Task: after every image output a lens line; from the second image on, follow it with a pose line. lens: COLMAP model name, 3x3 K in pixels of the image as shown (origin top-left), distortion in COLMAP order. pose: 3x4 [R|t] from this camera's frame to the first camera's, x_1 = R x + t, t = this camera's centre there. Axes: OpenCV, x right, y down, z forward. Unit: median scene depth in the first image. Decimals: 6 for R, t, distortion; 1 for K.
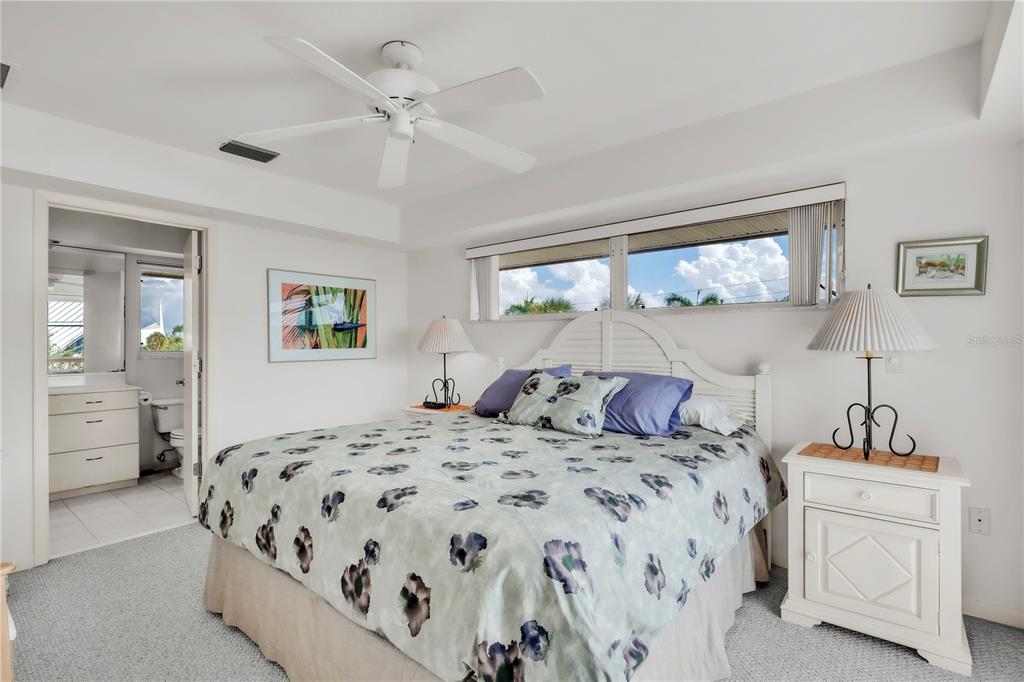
lens RADIAL K [[450.6, 0, 512.0], [0, 450.6, 341.0], [0, 0, 1]] dist [-0.001574, -0.000215]
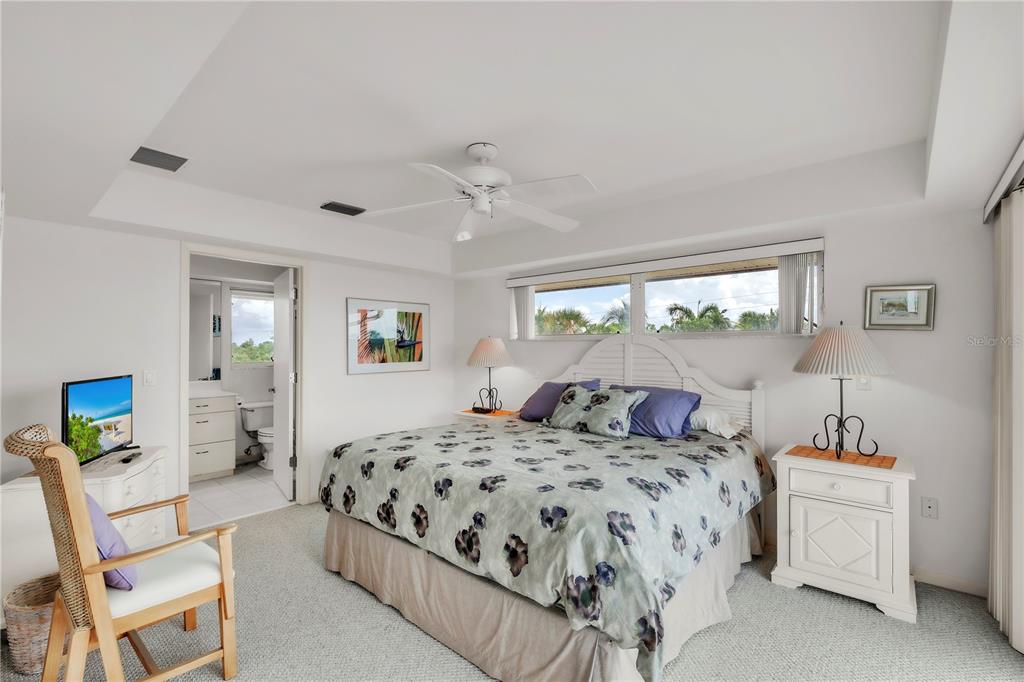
lens RADIAL K [[426.5, 0, 510.1], [0, 426.5, 341.2], [0, 0, 1]] dist [-0.000752, 0.000059]
pose [[0.999759, 0.002547, -0.021799, -0.125201], [-0.002652, 0.999985, -0.004768, -0.064158], [0.021787, 0.004825, 0.999751, -0.239781]]
